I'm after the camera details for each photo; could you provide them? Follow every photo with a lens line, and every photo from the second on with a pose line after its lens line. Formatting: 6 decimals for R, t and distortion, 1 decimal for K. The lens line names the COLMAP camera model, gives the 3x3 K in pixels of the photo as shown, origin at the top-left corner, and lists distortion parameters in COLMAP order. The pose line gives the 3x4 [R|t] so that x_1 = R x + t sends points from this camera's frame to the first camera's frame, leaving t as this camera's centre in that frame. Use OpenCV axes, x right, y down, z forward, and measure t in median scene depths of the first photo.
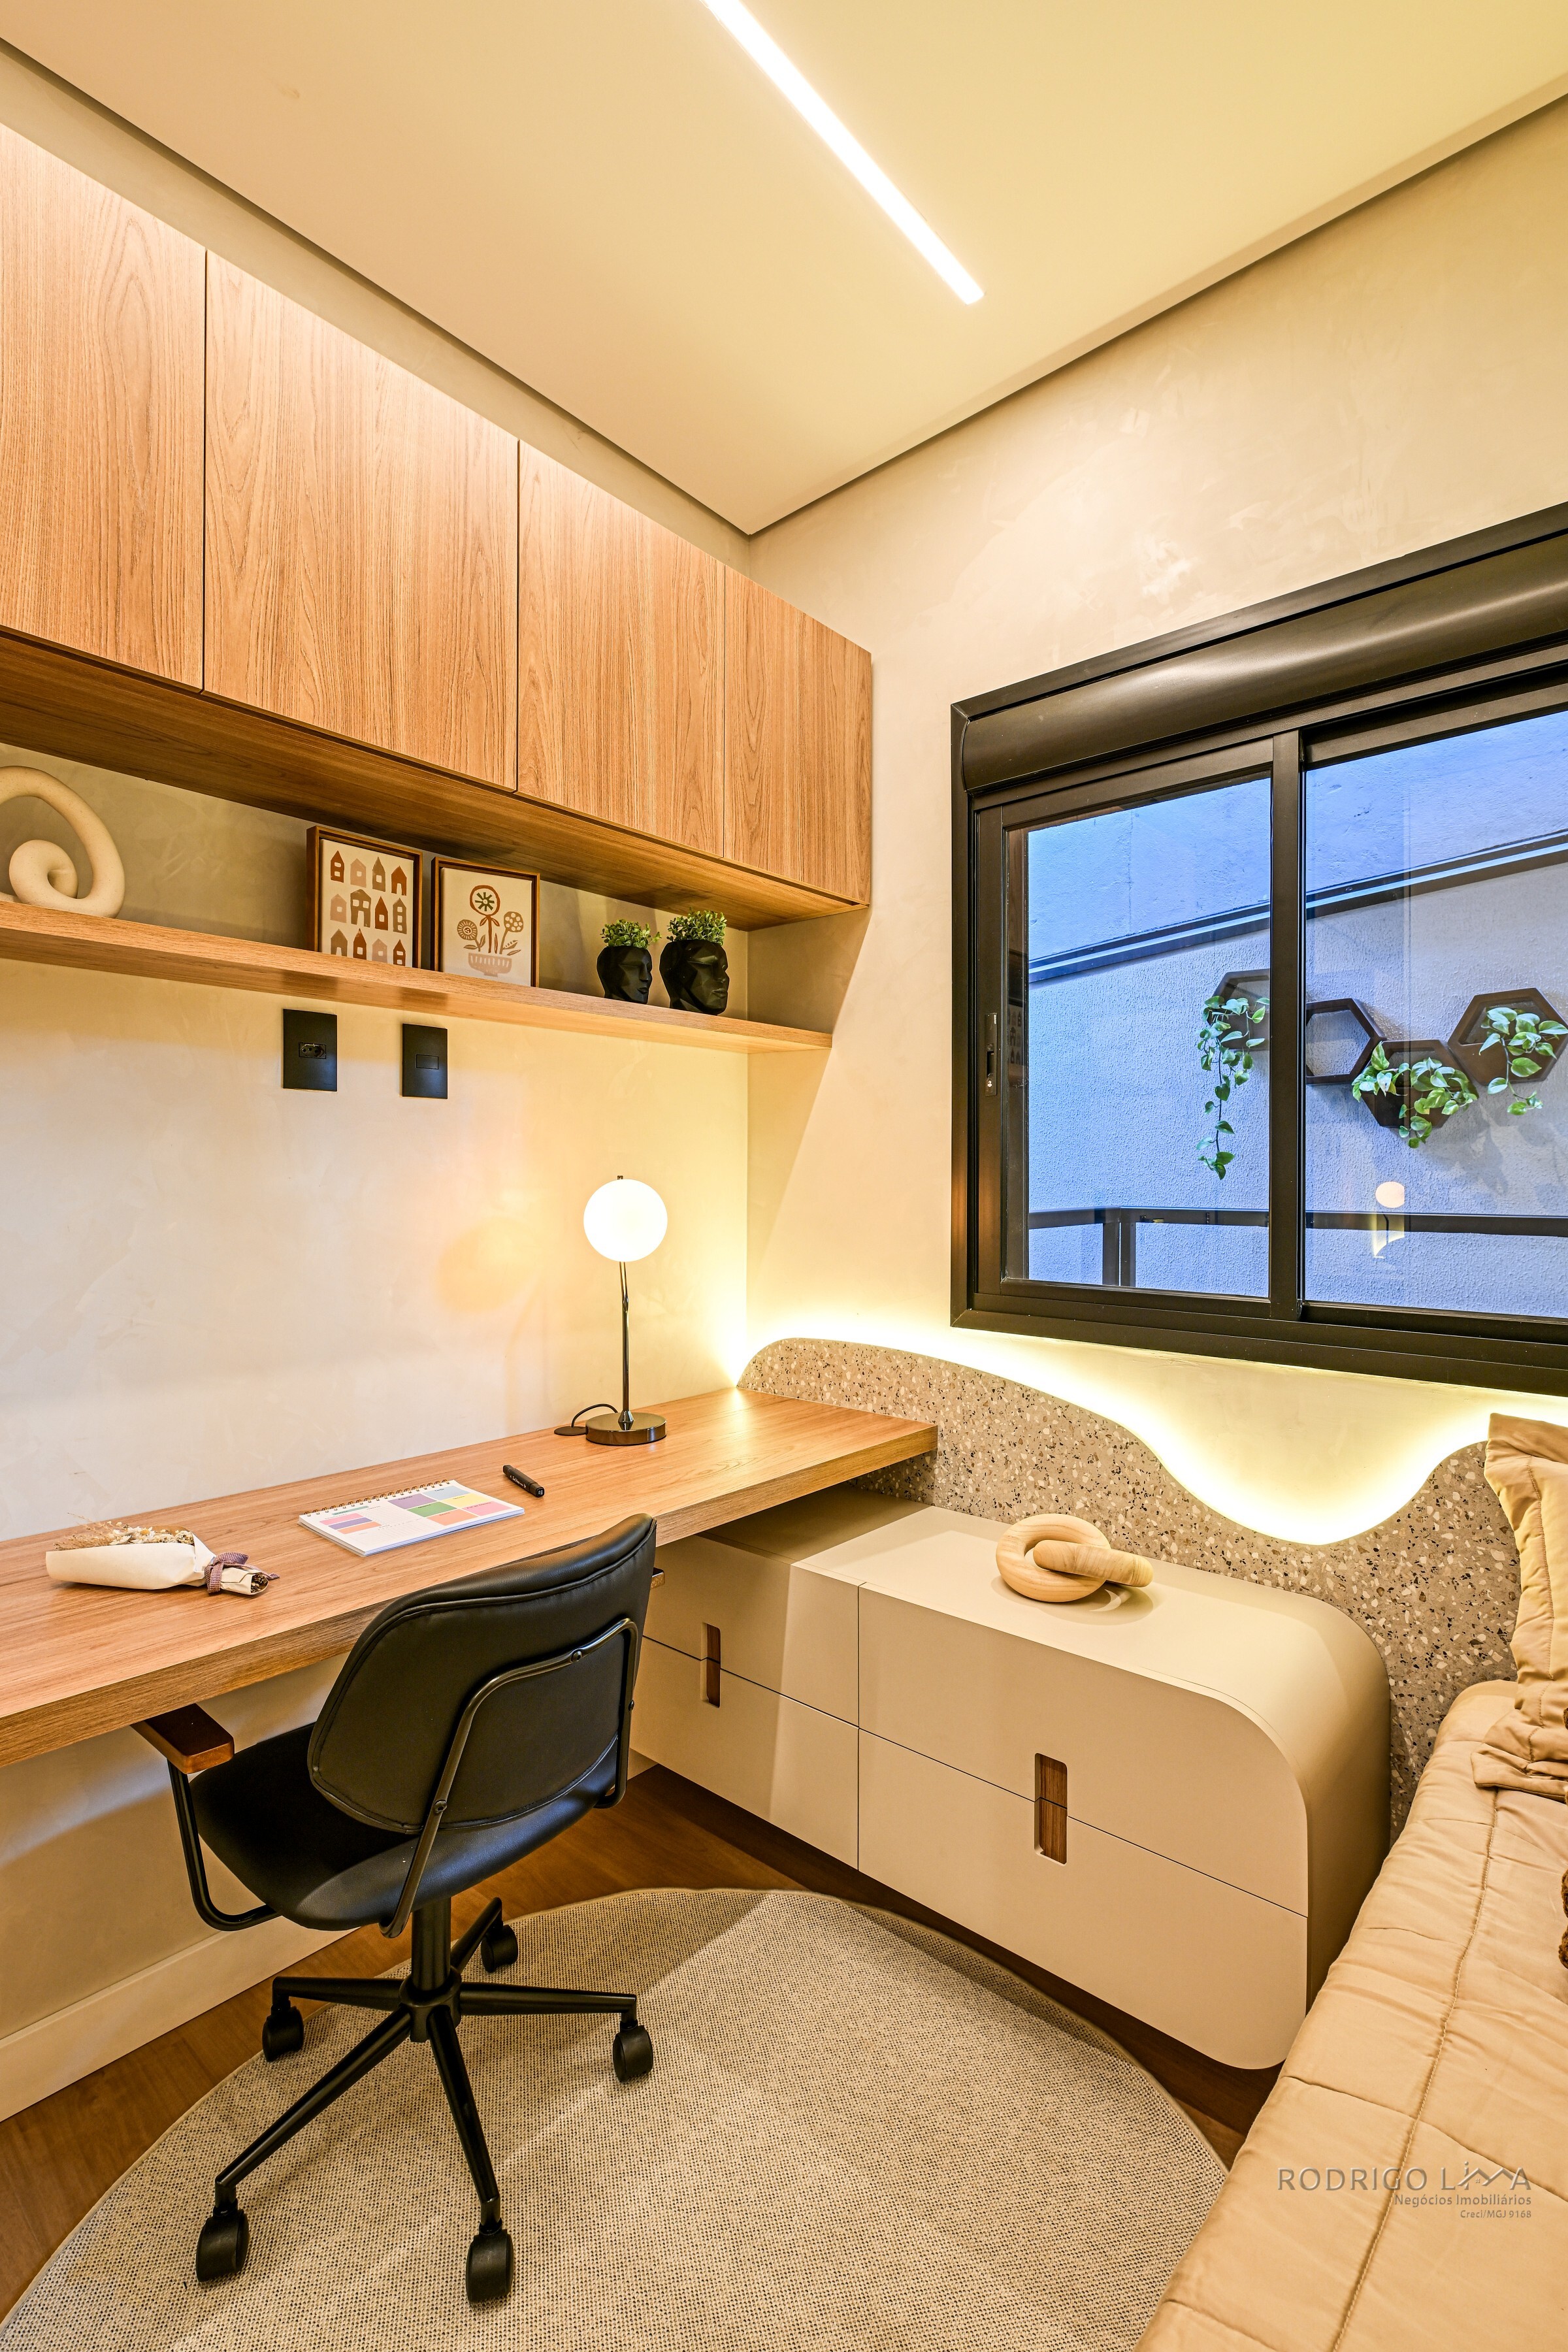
lens RADIAL K [[1074.8, 0, 798.5], [0, 1074.8, 1178.1], [0, 0, 1]] dist [0.001255, -0.000414]
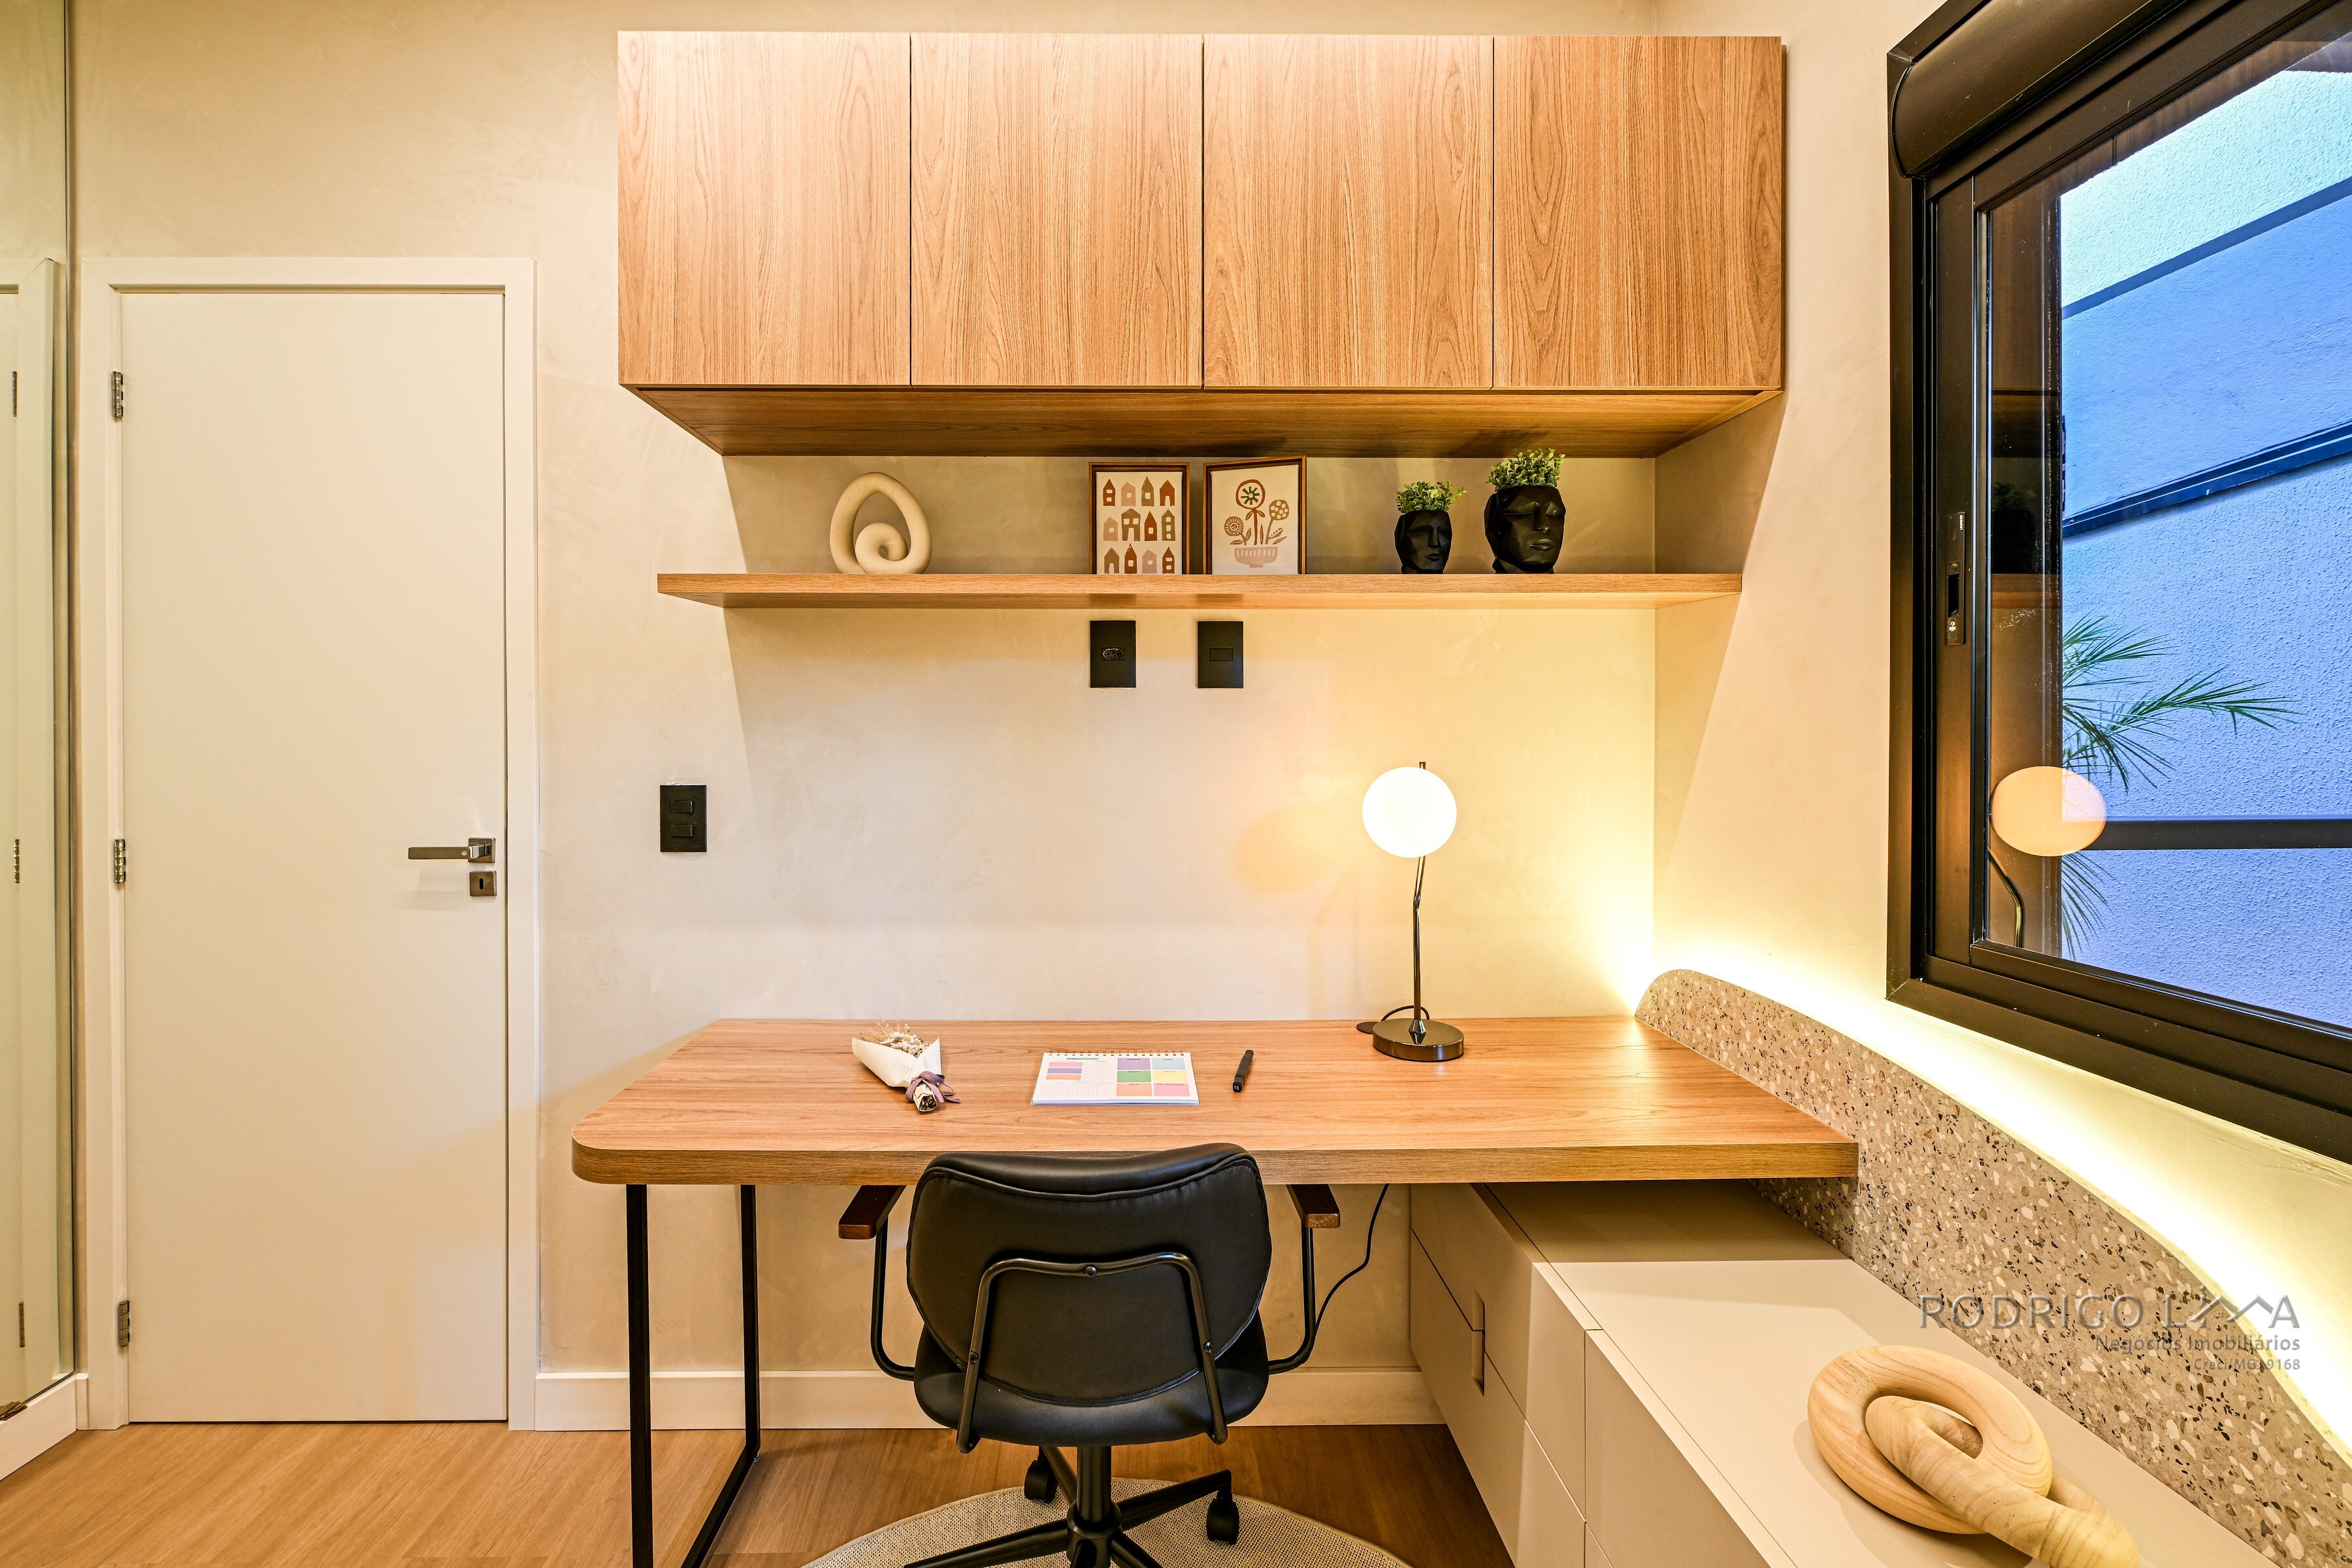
lens RADIAL K [[963.8, 0, 1135.8], [0, 963.8, 739.0], [0, 0, 1]] dist [0.000832, -0.000126]
pose [[0.662585, 0.002011, -0.748984, 0.333726], [0.002201, 0.999987, 0.004632, -0.030262], [0.748983, -0.004717, 0.662572, 0.315840]]
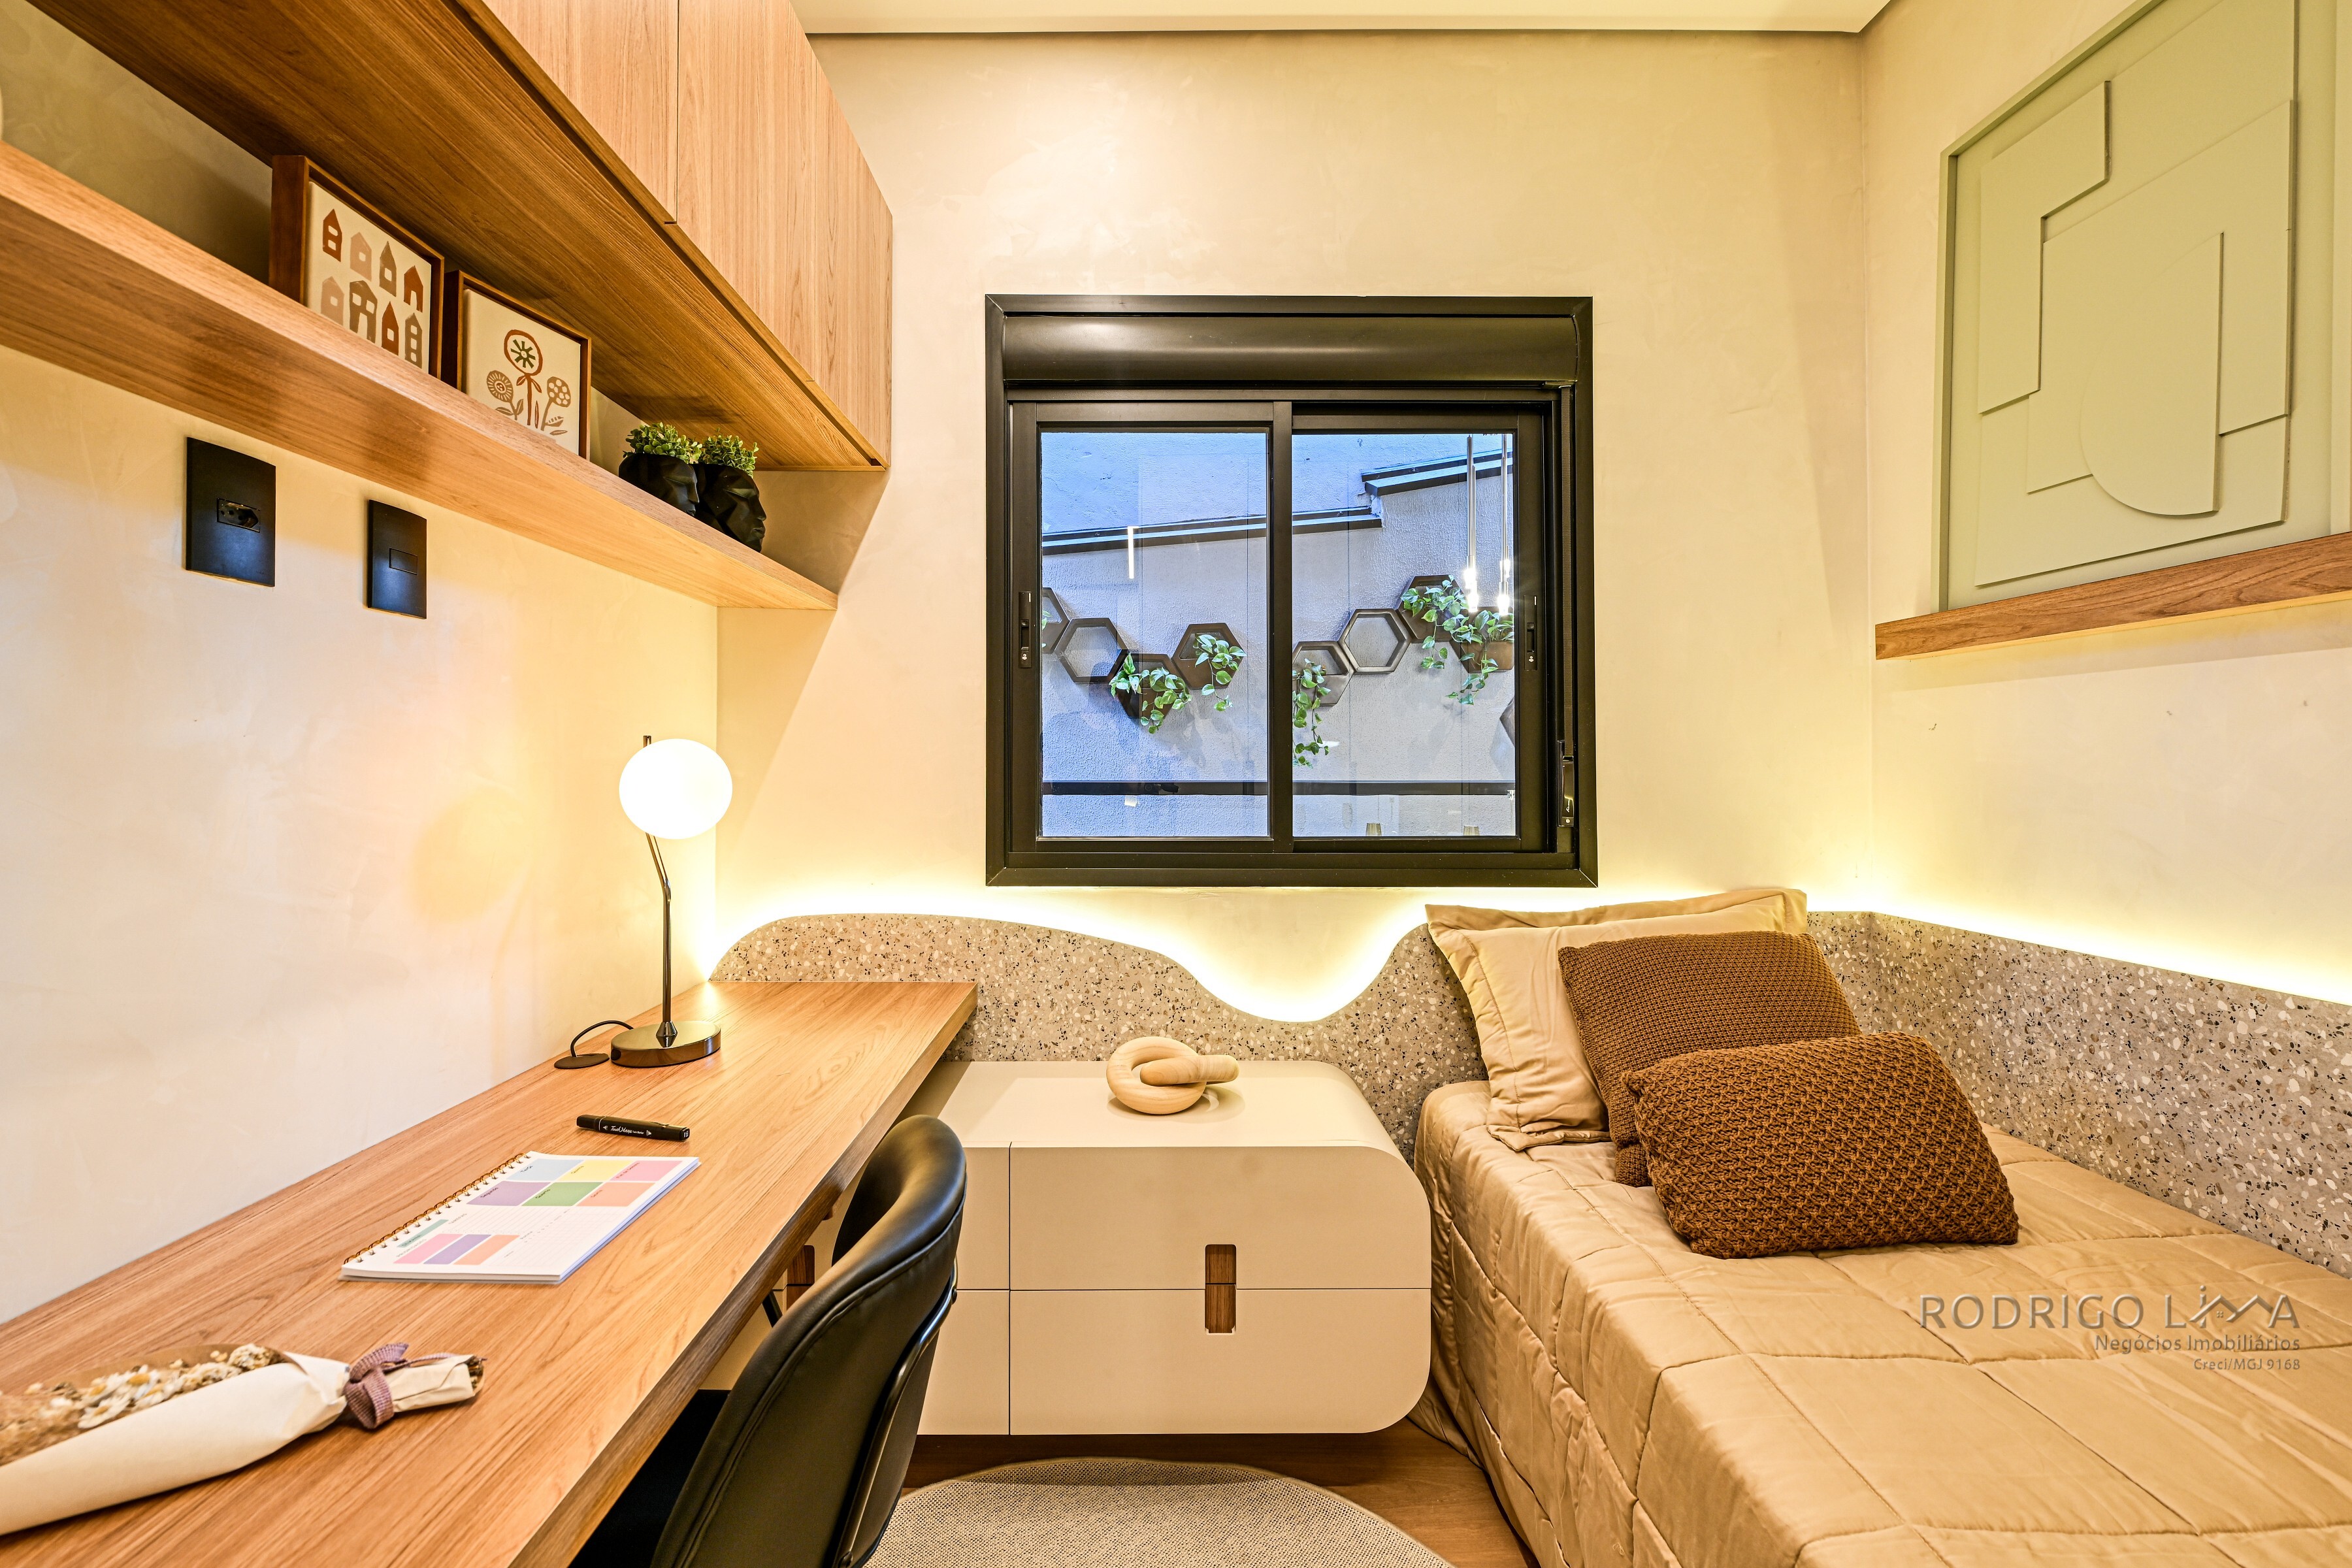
lens RADIAL K [[928.7, 0, 1157.7], [0, 928.7, 757.7], [0, 0, 1]] dist [-0.002292, -0.000612]
pose [[0.754511, 0.002561, 0.656282, -0.389433], [0.003805, 0.999959, -0.008277, 0.025521], [-0.656276, 0.008742, 0.754470, 0.248407]]
